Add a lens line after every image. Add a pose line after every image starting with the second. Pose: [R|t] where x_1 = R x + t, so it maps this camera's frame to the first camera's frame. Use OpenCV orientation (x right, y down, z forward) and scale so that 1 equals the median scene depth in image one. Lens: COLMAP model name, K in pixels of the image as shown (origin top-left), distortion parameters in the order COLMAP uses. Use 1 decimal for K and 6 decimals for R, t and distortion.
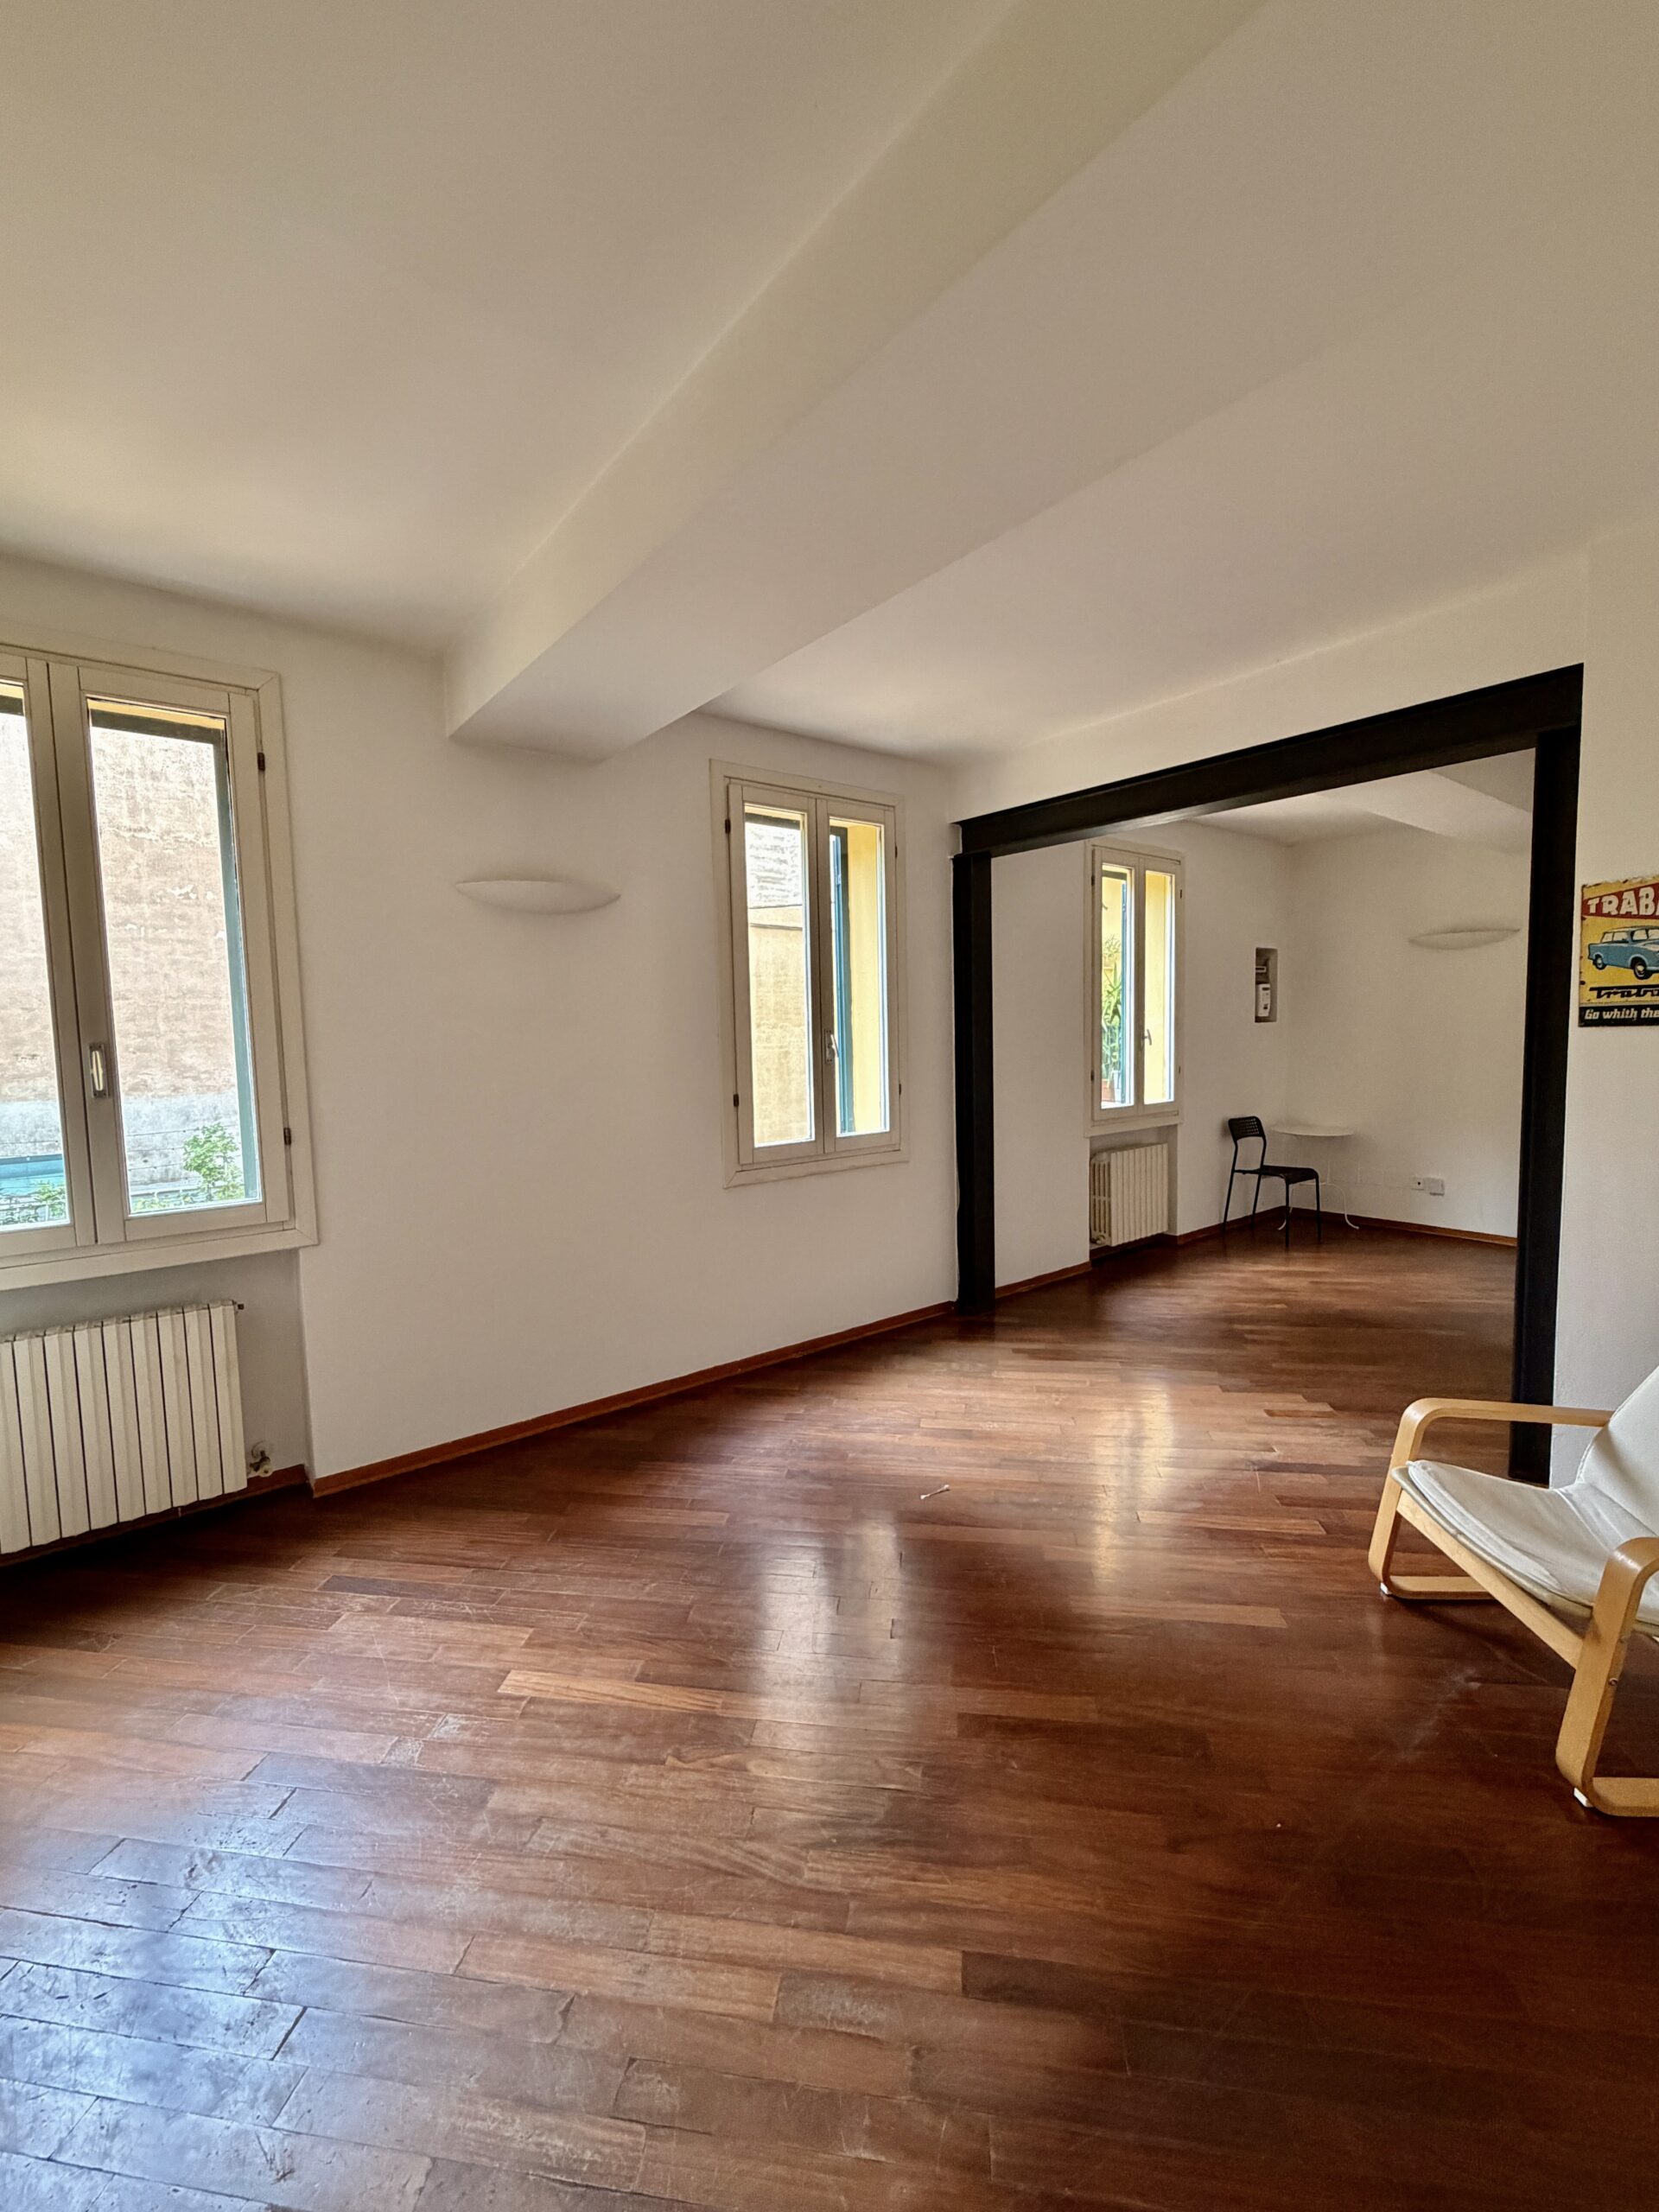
lens RADIAL K [[891.7, 0, 829.0], [0, 891.7, 1098.1], [0, 0, 1]] dist [0.000307, 0.000327]
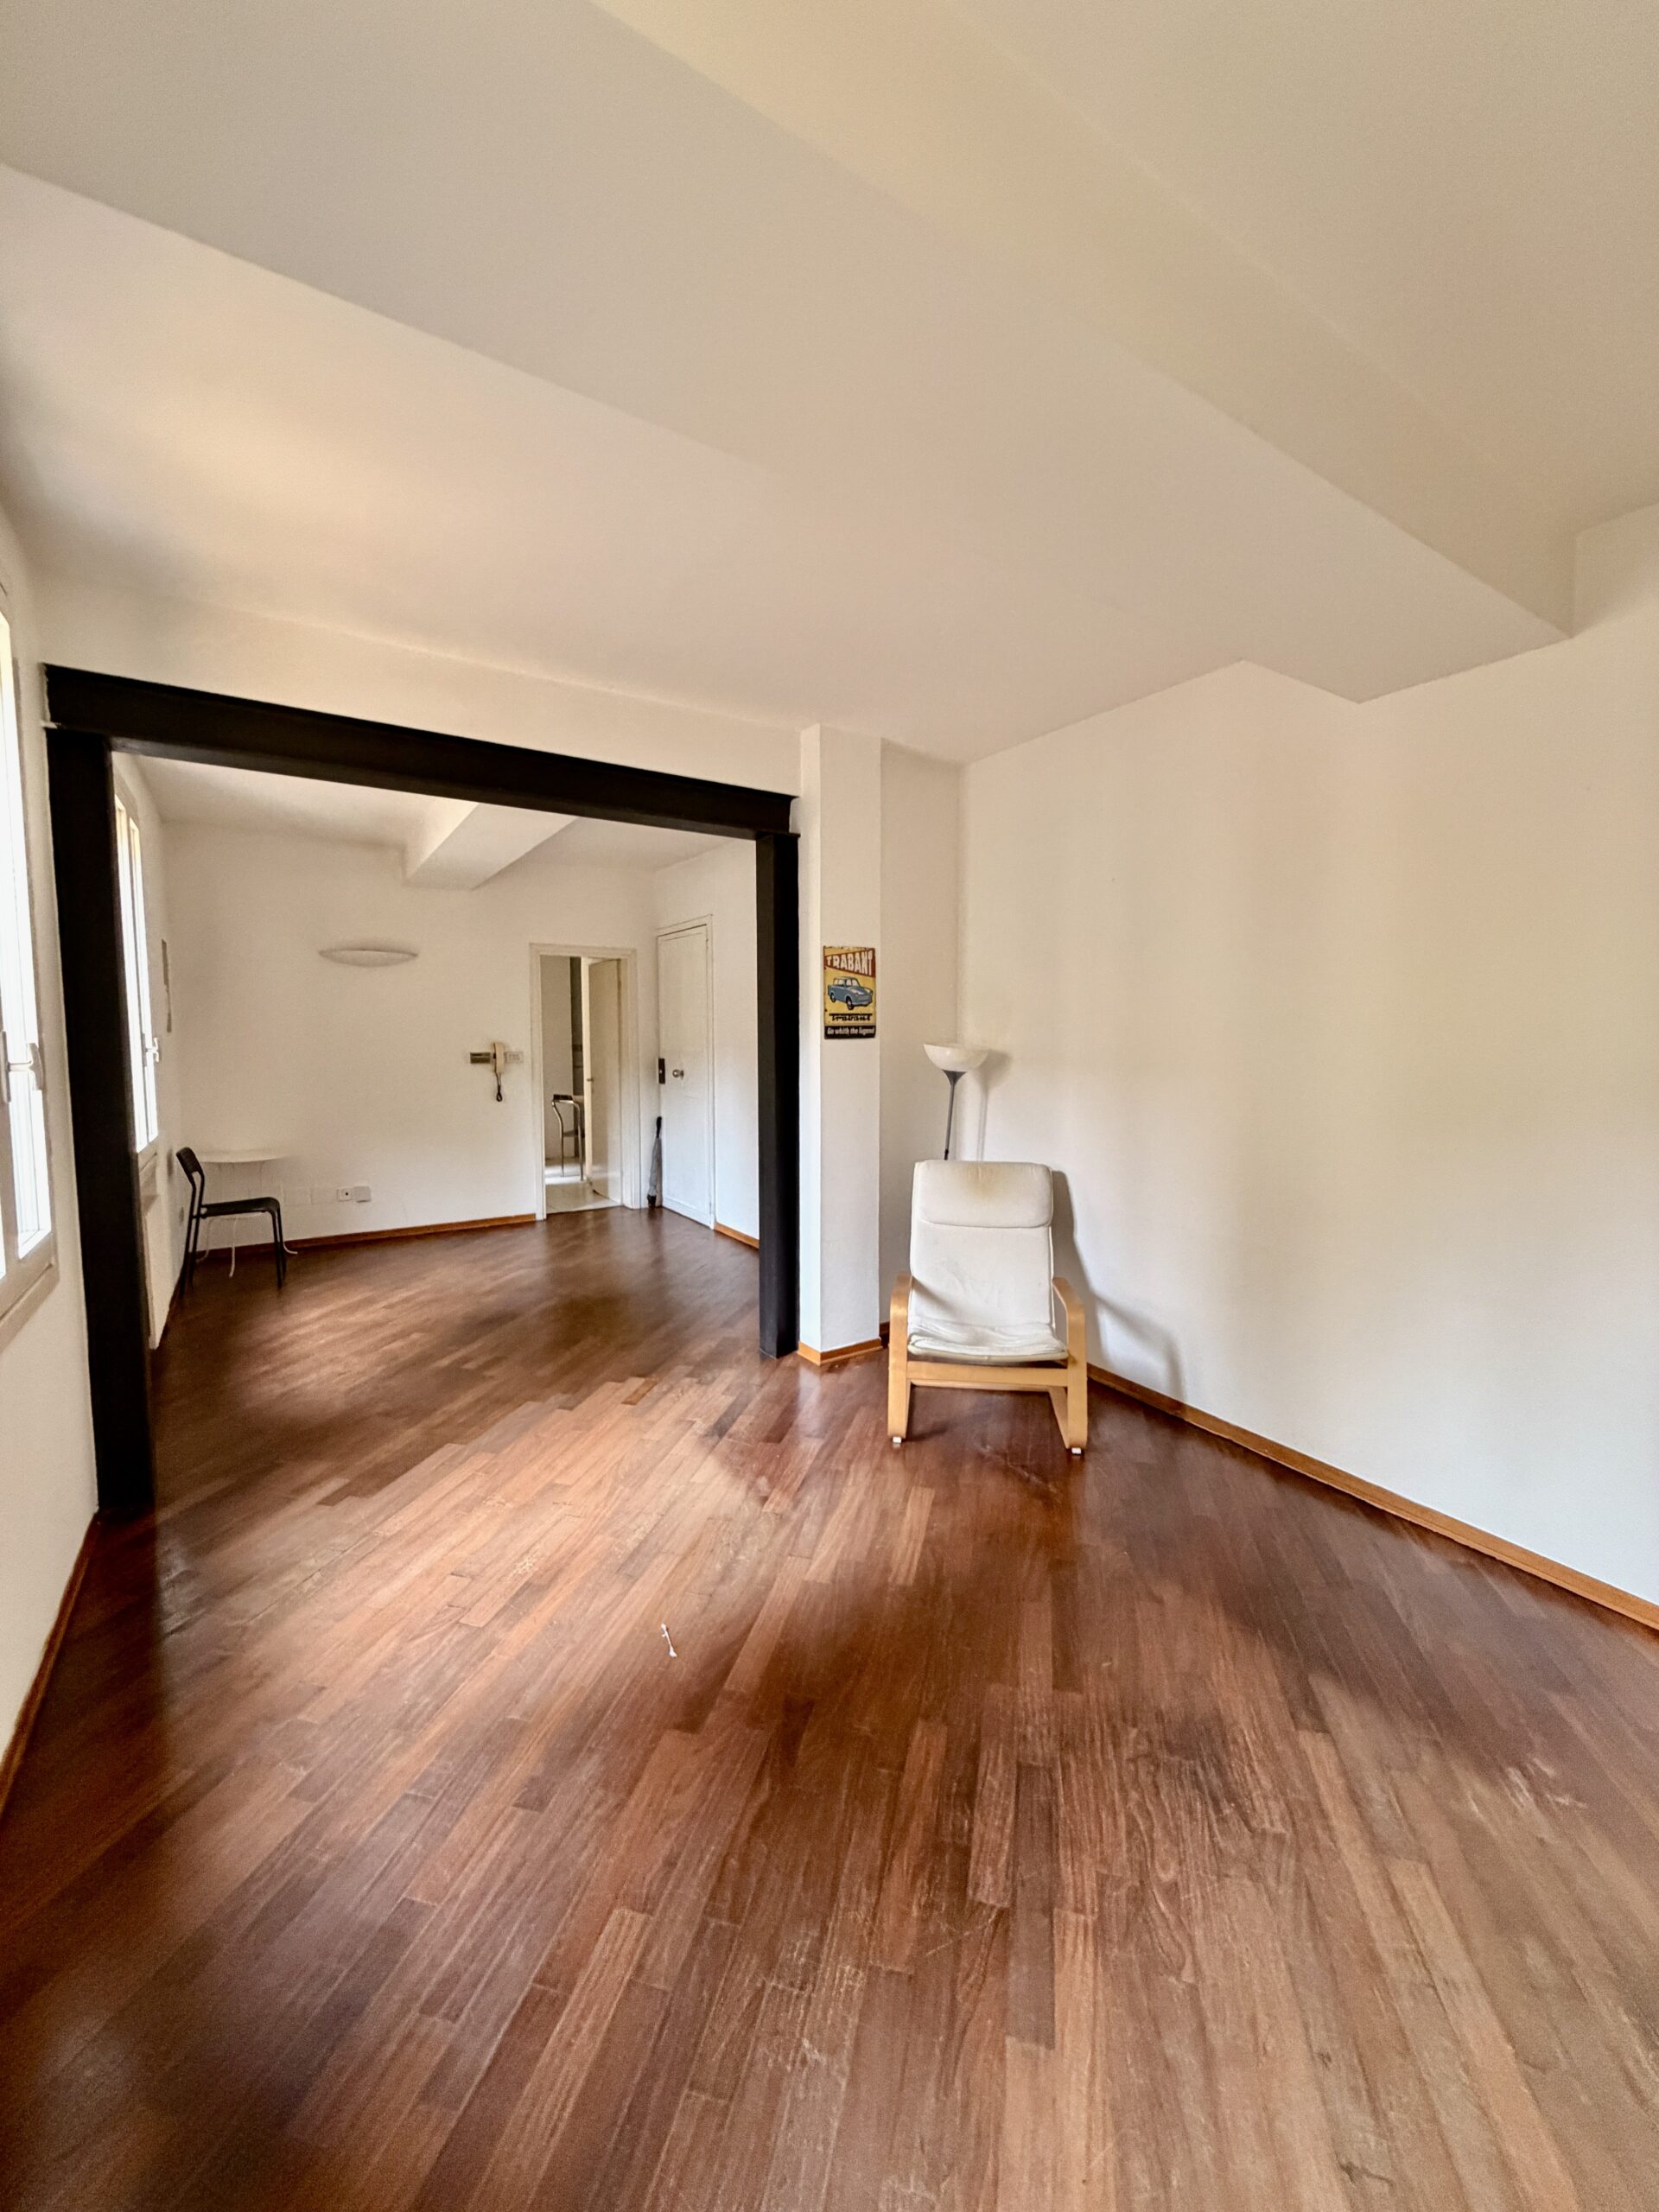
lens RADIAL K [[882.1, 0, 828.9], [0, 882.1, 1099.3], [0, 0, 1]] dist [-0.001305, 0.000257]
pose [[0.097296, -0.056999, 0.993622, -0.607200], [0.073613, 0.996036, 0.049929, -0.047485], [-0.992529, 0.068286, 0.101106, 0.777708]]
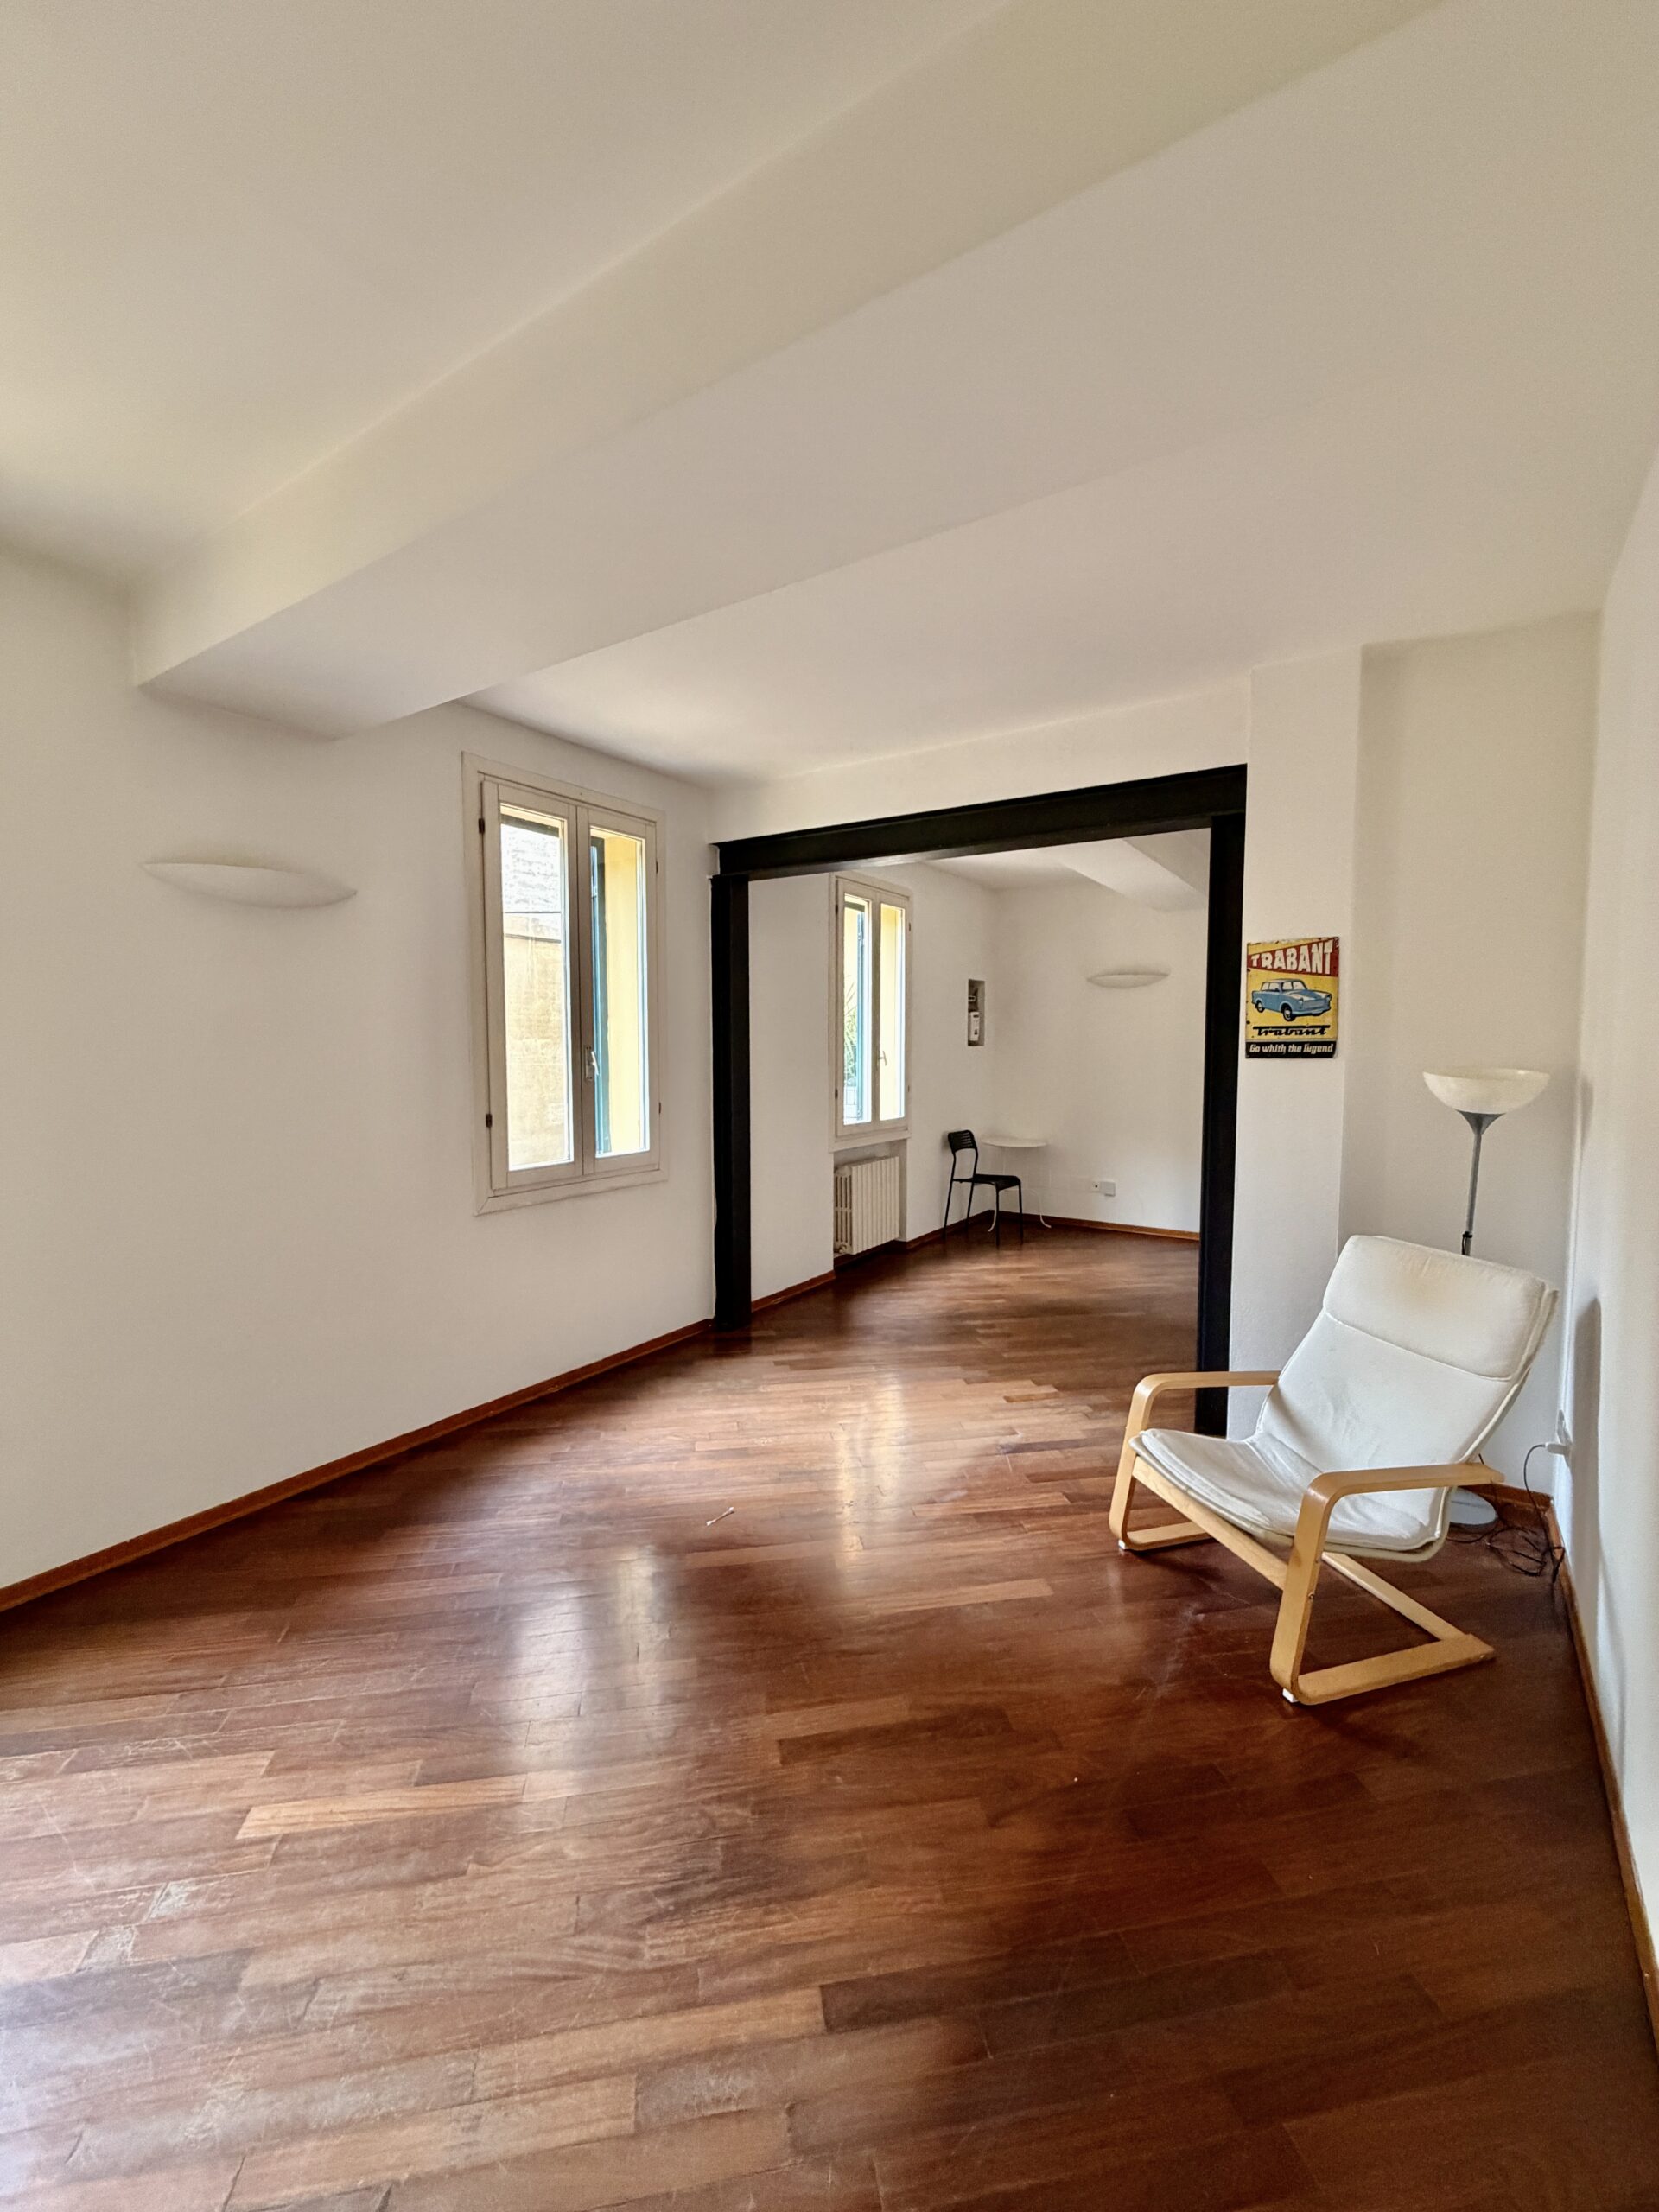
lens RADIAL K [[878.5, 0, 826.5], [0, 878.5, 1099.8], [0, 0, 1]] dist [-0.000834, 0.000514]
pose [[0.950089, 0.001305, 0.311975, -0.076998], [0.003229, 0.999897, -0.014018, -0.006992], [-0.311961, 0.014325, 0.949987, 0.030527]]
